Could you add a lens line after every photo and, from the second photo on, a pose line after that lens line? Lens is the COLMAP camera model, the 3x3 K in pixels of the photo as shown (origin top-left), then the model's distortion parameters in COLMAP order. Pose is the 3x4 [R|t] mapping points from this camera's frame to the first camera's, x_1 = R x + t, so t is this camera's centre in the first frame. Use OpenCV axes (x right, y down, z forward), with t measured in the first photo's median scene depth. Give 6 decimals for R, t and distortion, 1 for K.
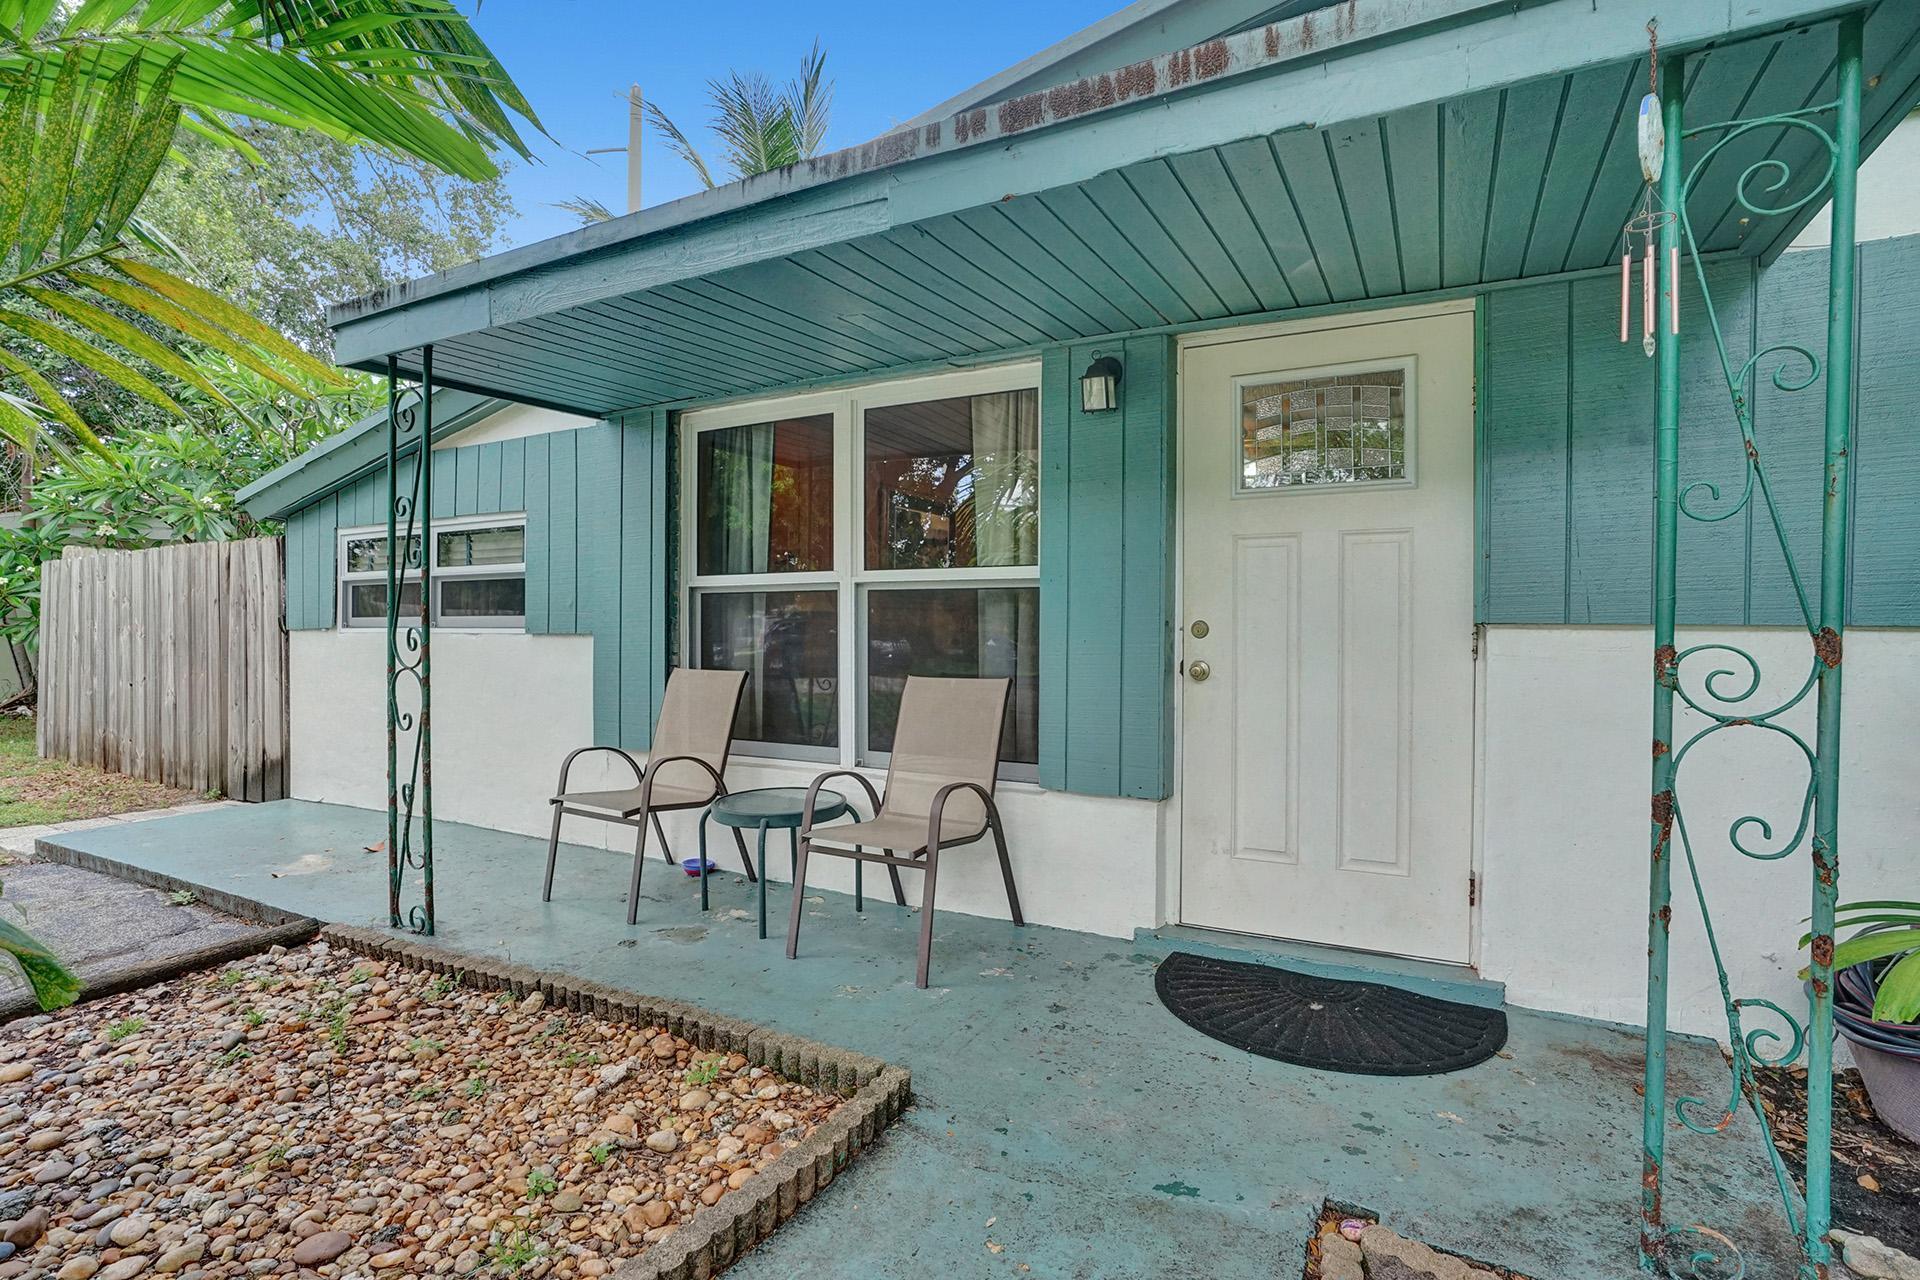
lens RADIAL K [[930.7, 0, 961.9], [0, 930.7, 635.0], [0, 0, 1]] dist [-0.056203, 0.030295]
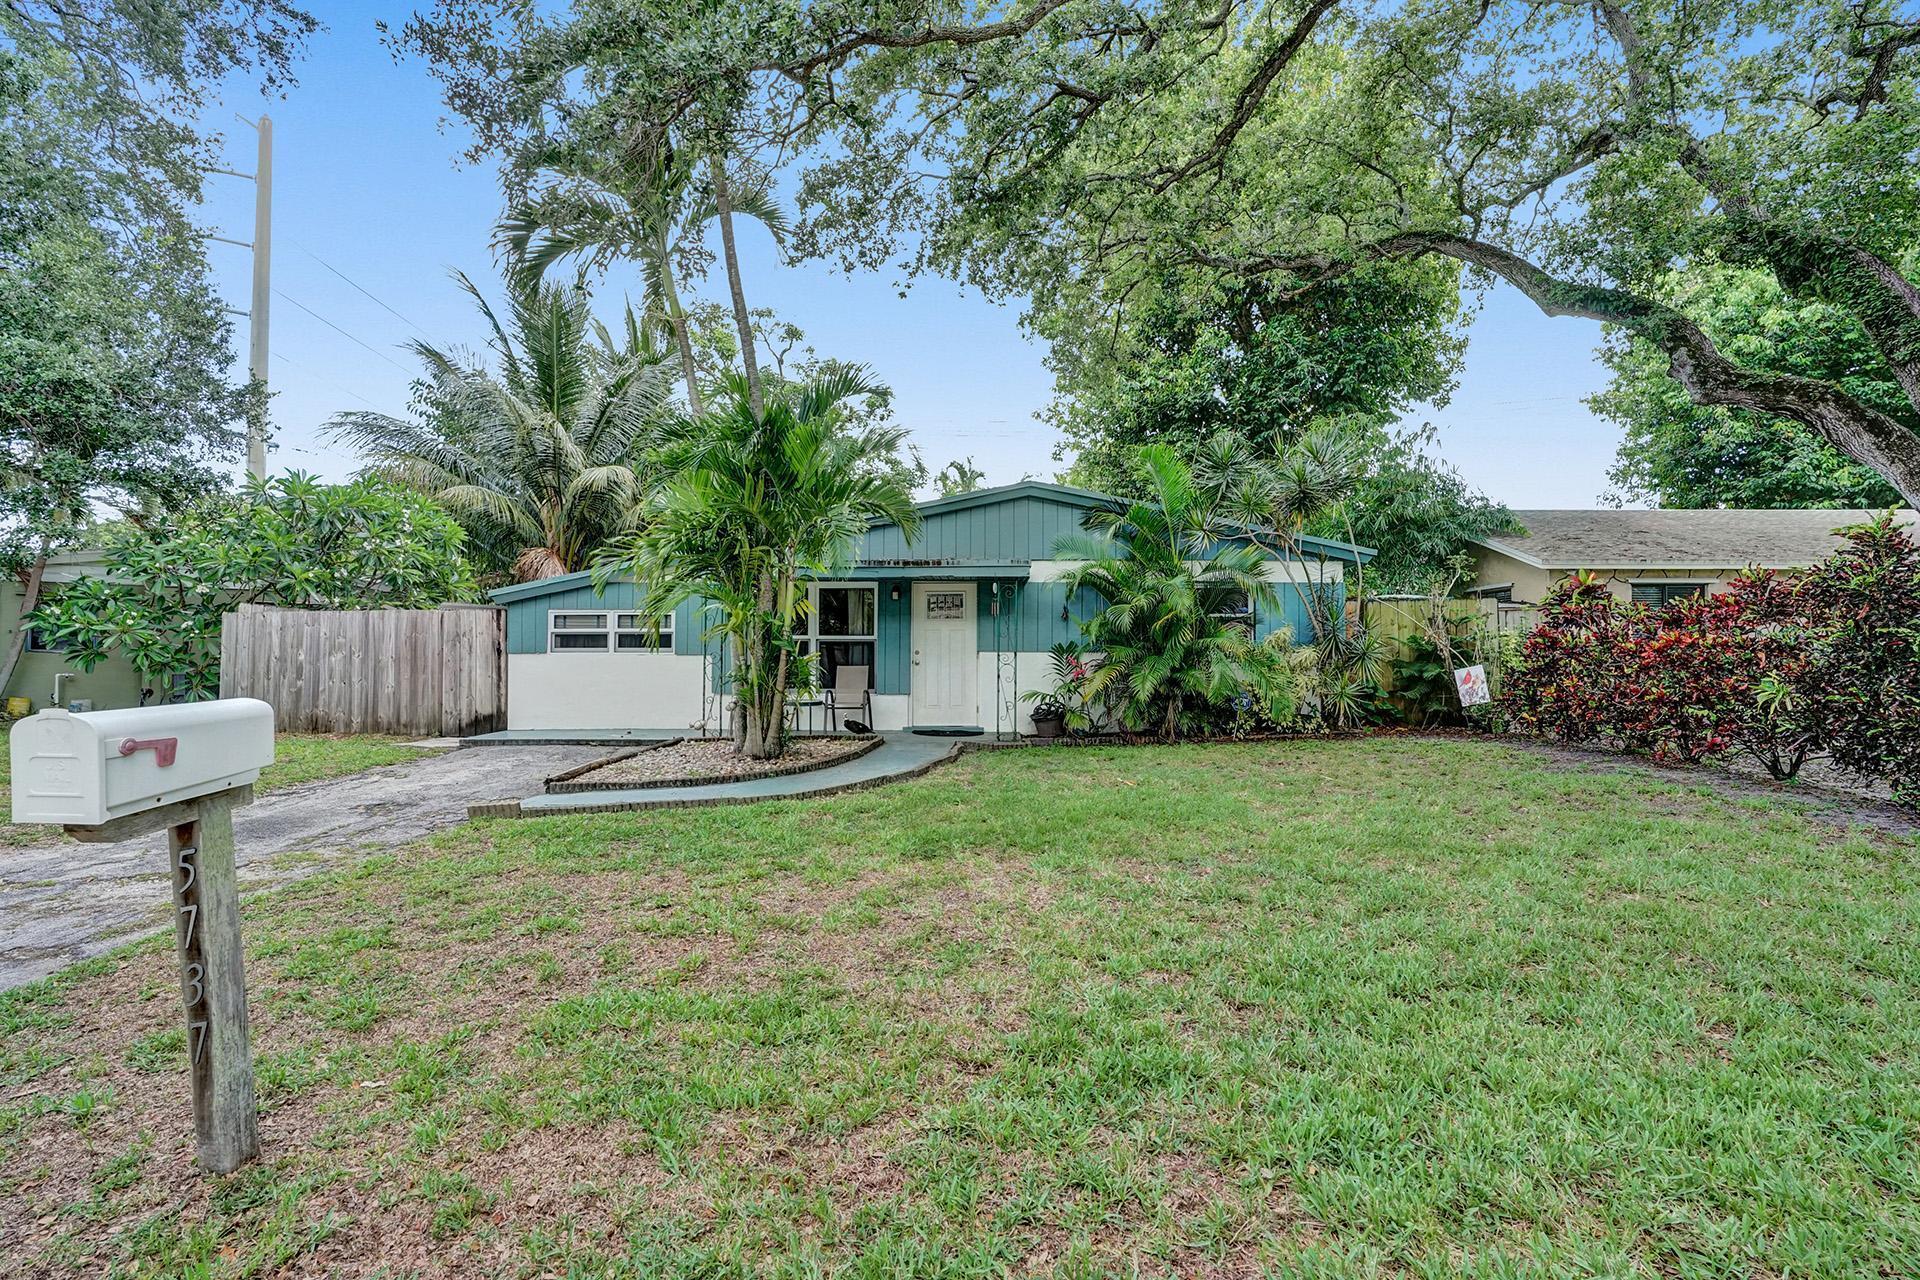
lens RADIAL K [[930.7, 0, 961.9], [0, 930.7, 635.0], [0, 0, 1]] dist [-0.056203, 0.030295]
pose [[0.893465, 0.007682, 0.449067, -1.169012], [0.005166, 0.999612, -0.027378, 0.024770], [-0.449103, 0.026781, 0.893079, -2.279183]]
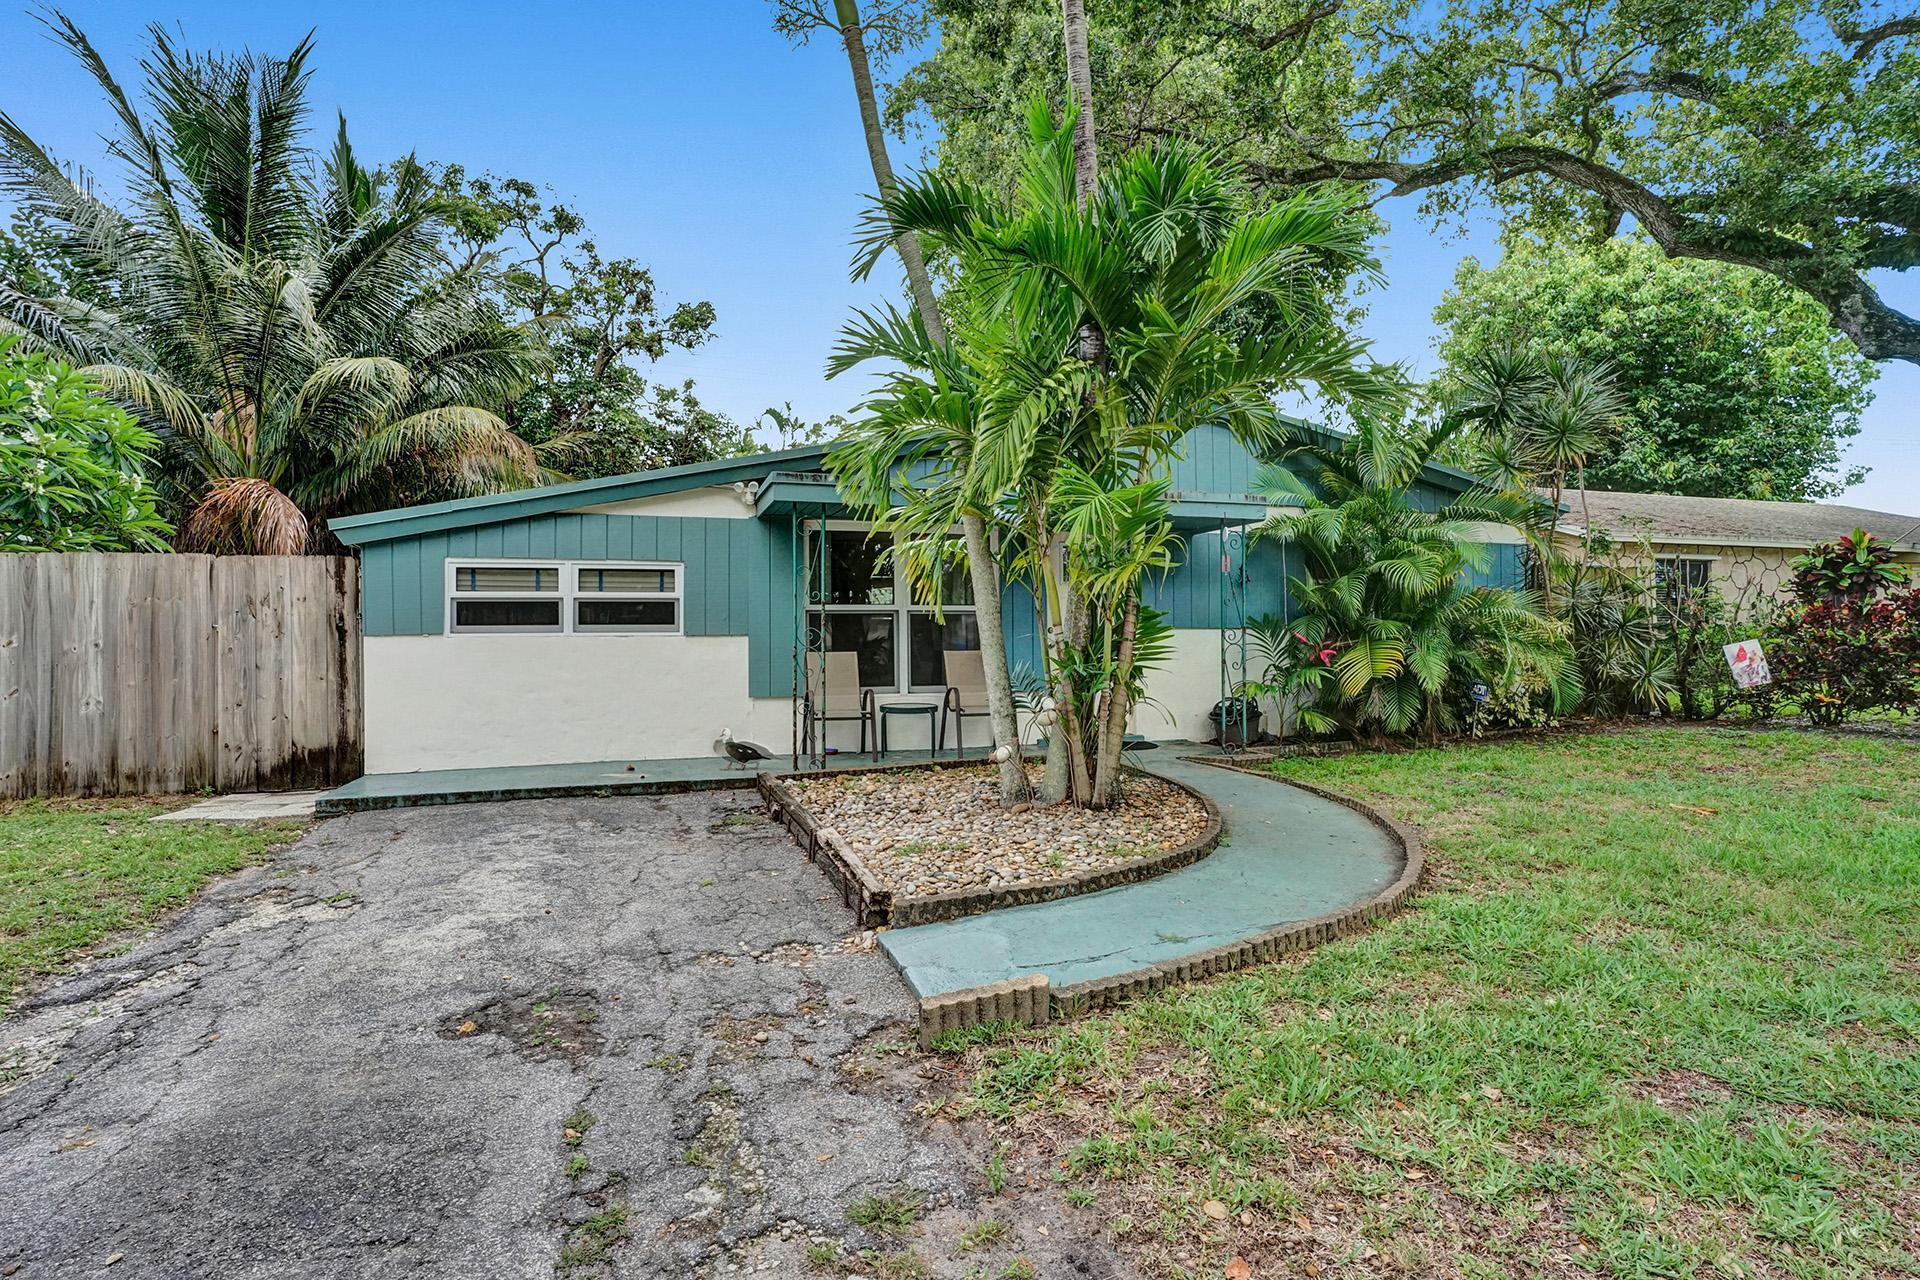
lens RADIAL K [[994.3, 0, 962.2], [0, 994.3, 638.1], [0, 0, 1]] dist [-0.049210, 0.033568]
pose [[0.692335, -0.001599, 0.721574, -1.742424], [0.017523, 0.999740, -0.014597, 0.046548], [-0.721363, 0.022750, 0.692183, -0.733626]]
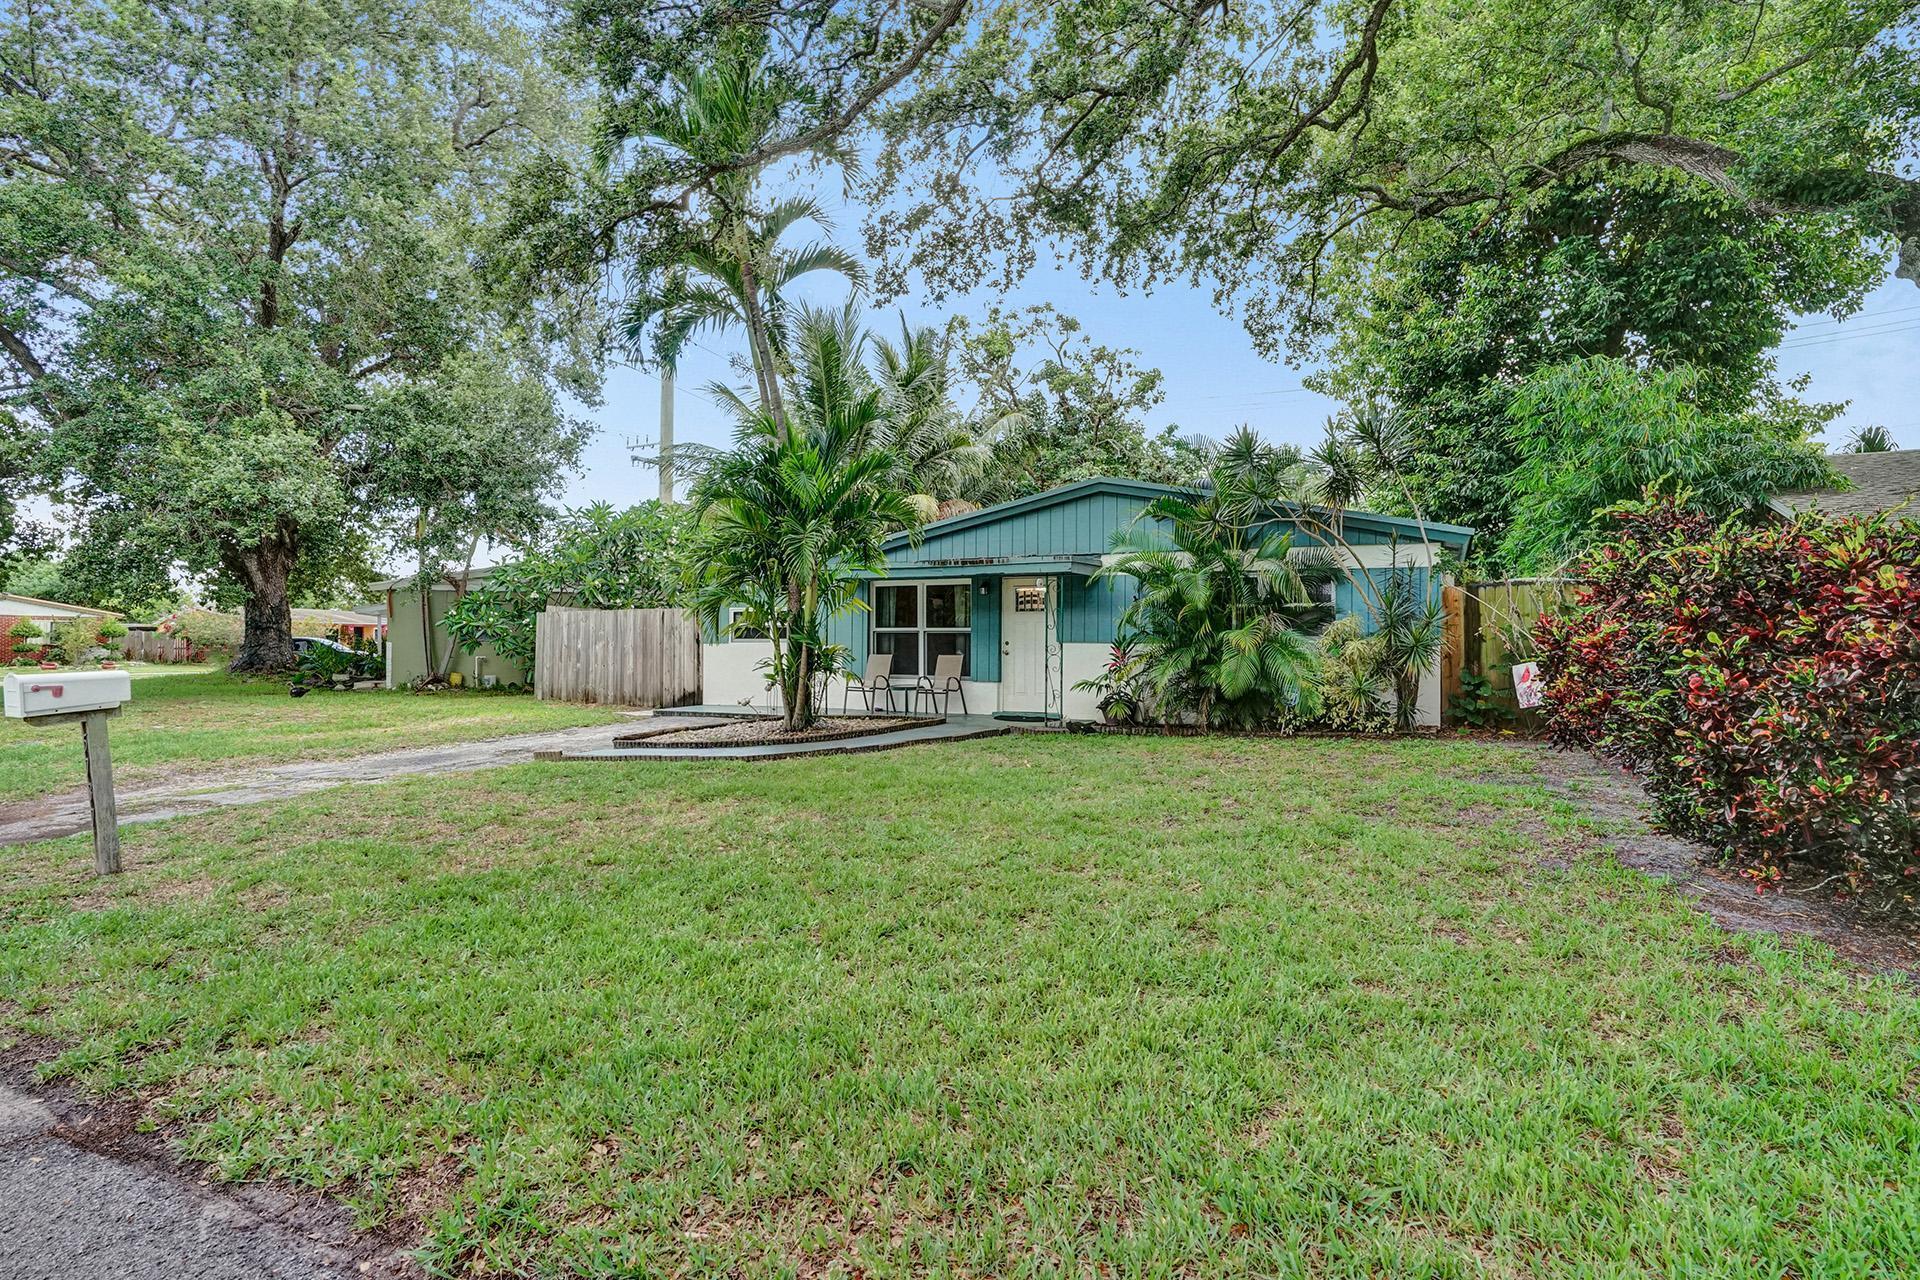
lens RADIAL K [[980.1, 0, 952.5], [0, 980.1, 631.0], [0, 0, 1]] dist [-0.046572, 0.032260]
pose [[0.999625, 0.000386, 0.027387, -0.107833], [0.000087, 0.999851, -0.017241, 0.012390], [-0.027389, 0.017237, 0.999476, -3.023941]]
